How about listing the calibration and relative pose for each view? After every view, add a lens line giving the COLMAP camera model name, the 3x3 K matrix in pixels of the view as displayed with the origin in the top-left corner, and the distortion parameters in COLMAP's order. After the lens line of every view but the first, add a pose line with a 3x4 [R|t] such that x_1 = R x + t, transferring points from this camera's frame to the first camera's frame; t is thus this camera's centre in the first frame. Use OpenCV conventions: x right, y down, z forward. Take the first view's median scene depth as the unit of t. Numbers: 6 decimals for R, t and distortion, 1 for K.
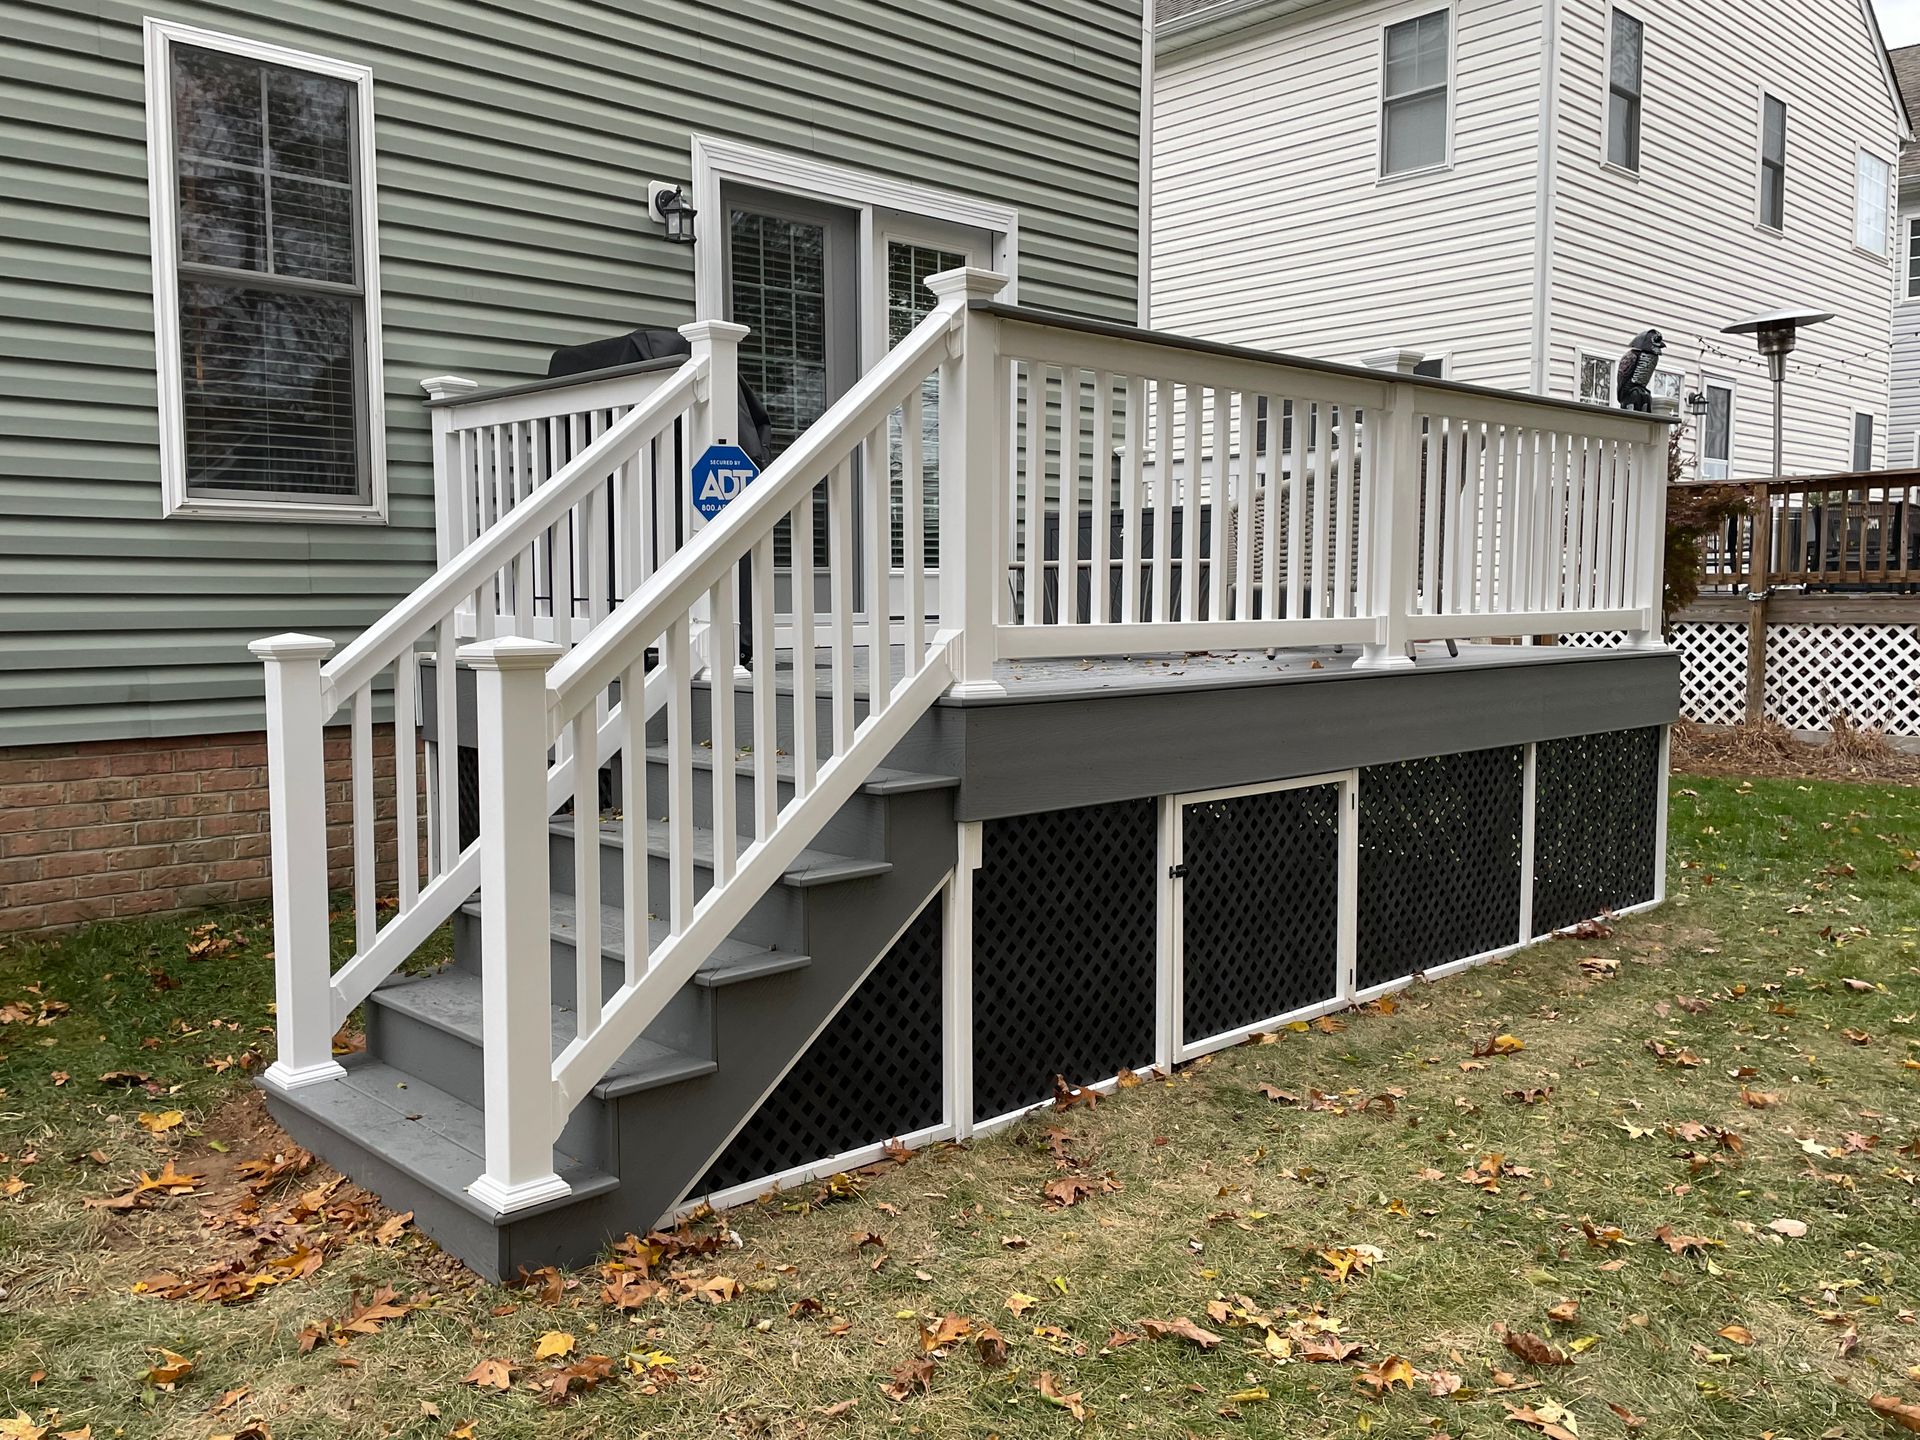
lens RADIAL K [[1550.2, 0, 936.6], [0, 1550.2, 717.6], [0, 0, 1]] dist [0.079666, -0.064120]
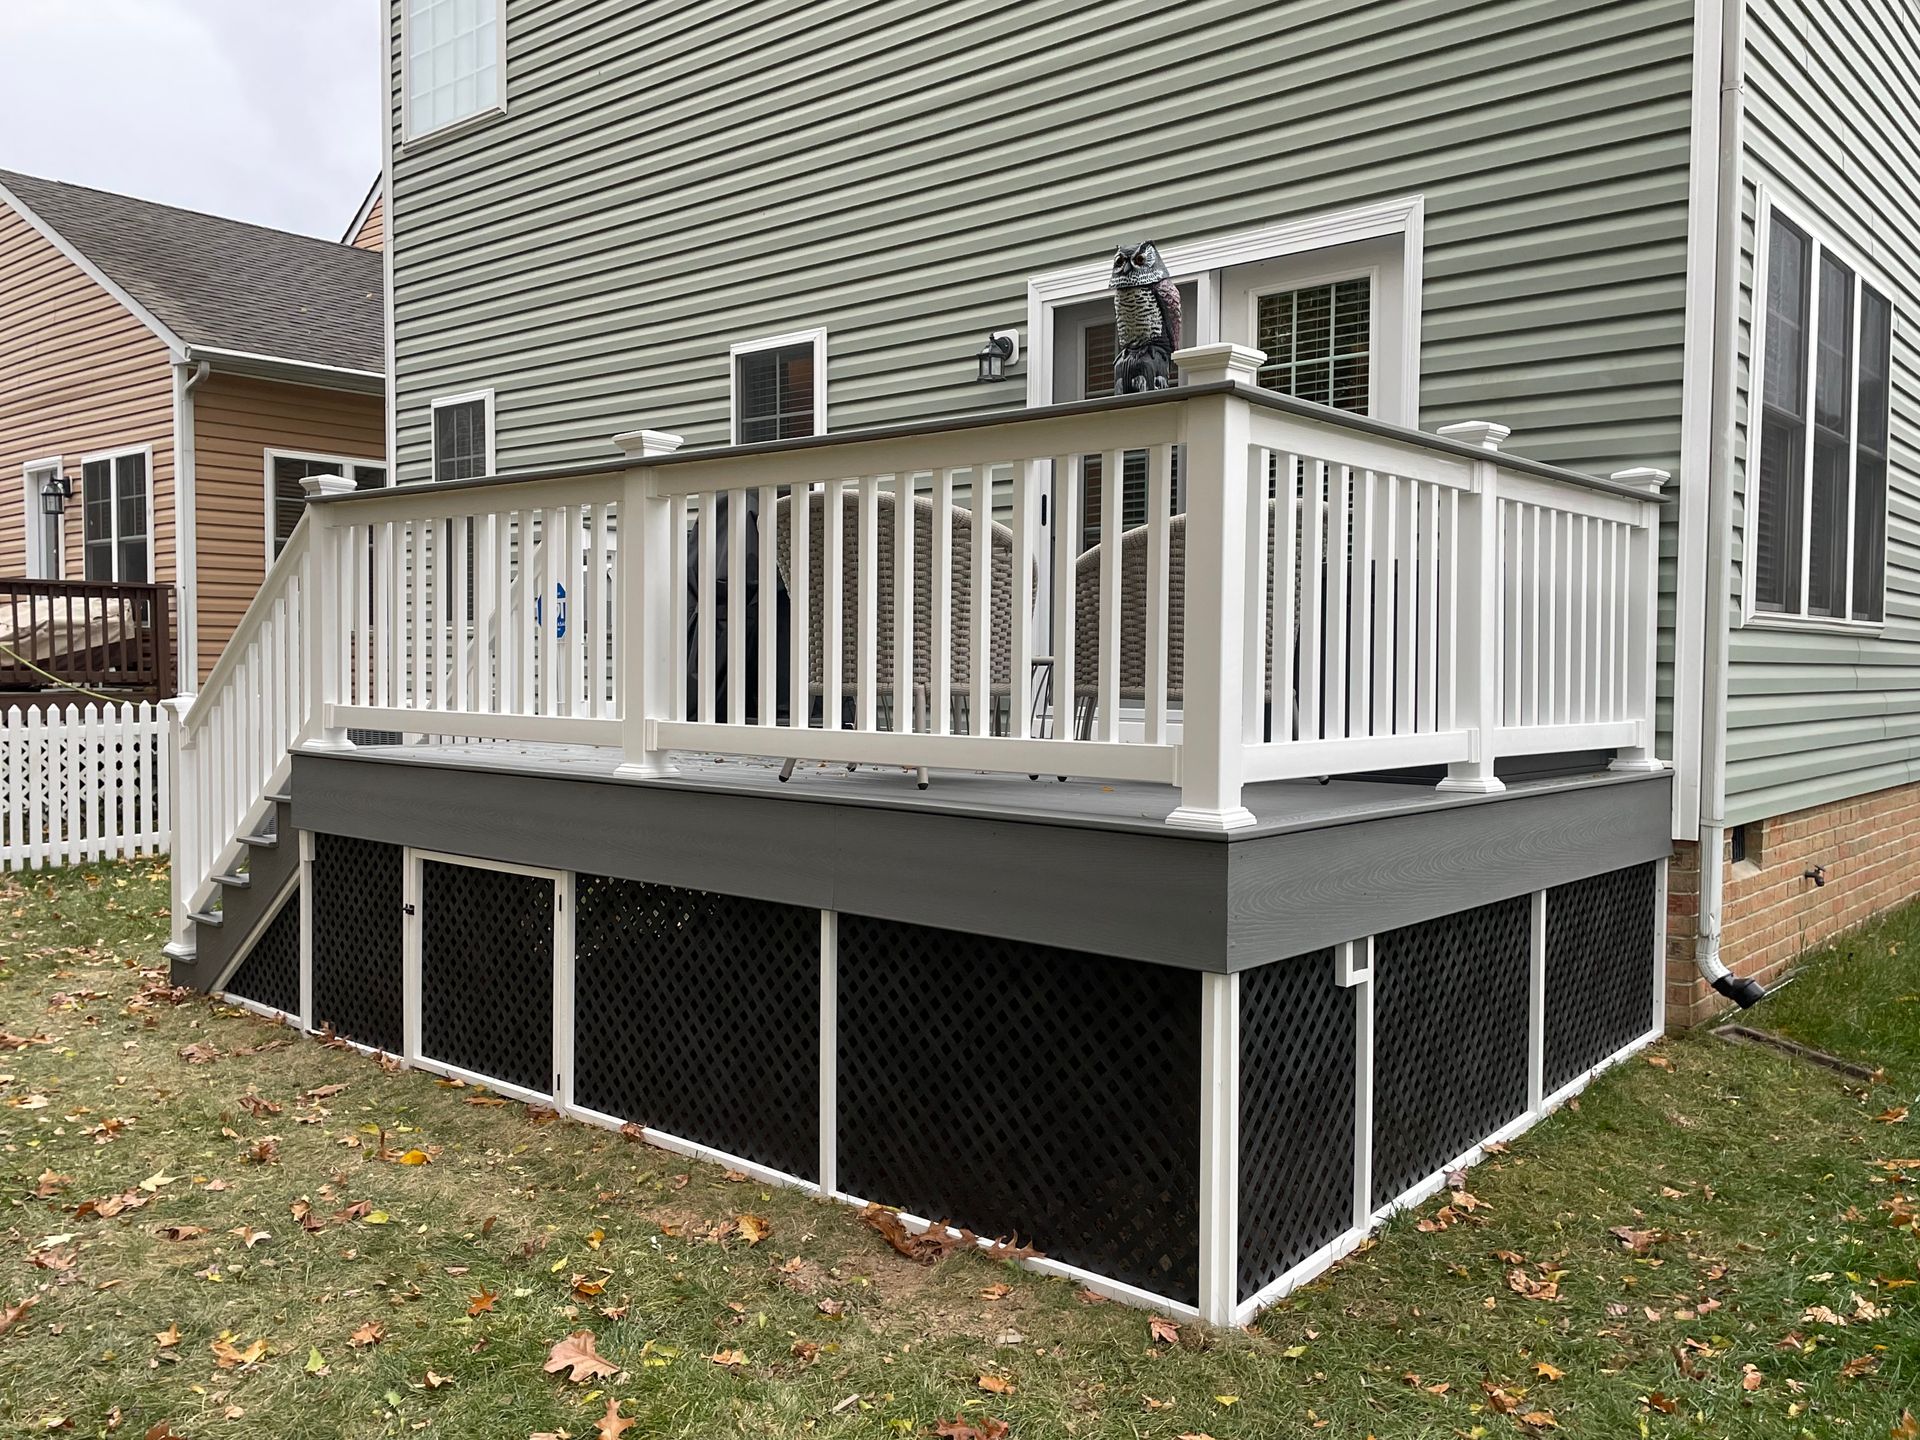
lens RADIAL K [[1549.0, 0, 947.9], [0, 1549.0, 717.1], [0, 0, 1]] dist [0.074531, -0.078880]
pose [[0.104376, 0.037001, -0.993849, 1.304537], [-0.090040, 0.995555, 0.027608, -0.116010], [0.990454, 0.086604, 0.107243, 1.158761]]
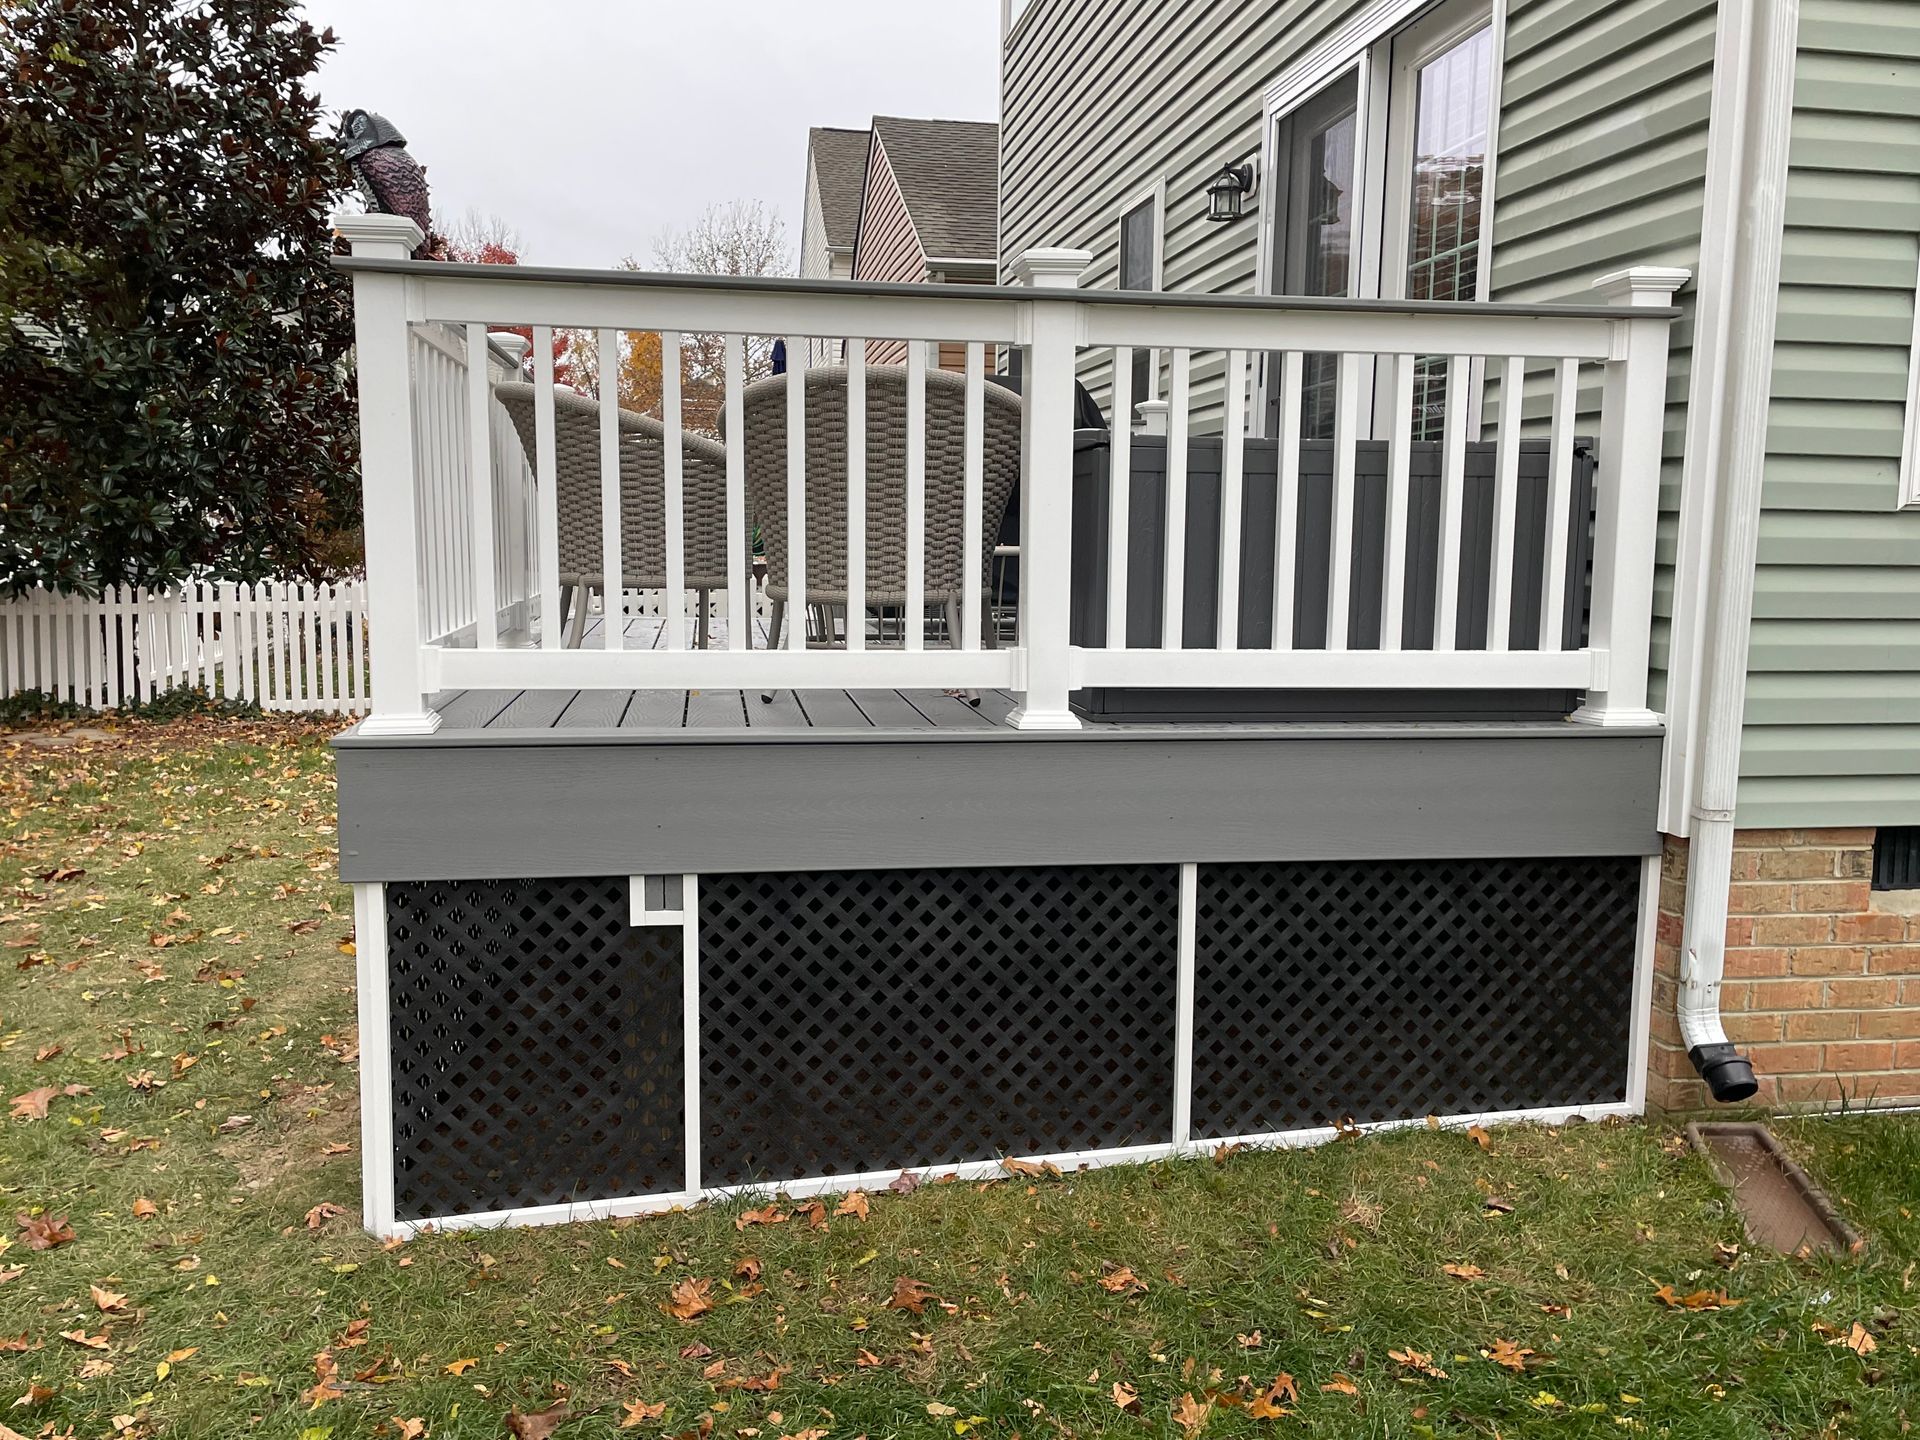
lens RADIAL K [[1551.3, 0, 969.8], [0, 1551.3, 704.2], [0, 0, 1]] dist [0.085467, -0.069039]
pose [[-0.547349, 0.091473, -0.831890, 1.042558], [-0.083985, 0.982988, 0.163346, -0.200435], [0.832679, 0.159274, -0.530355, 1.927269]]
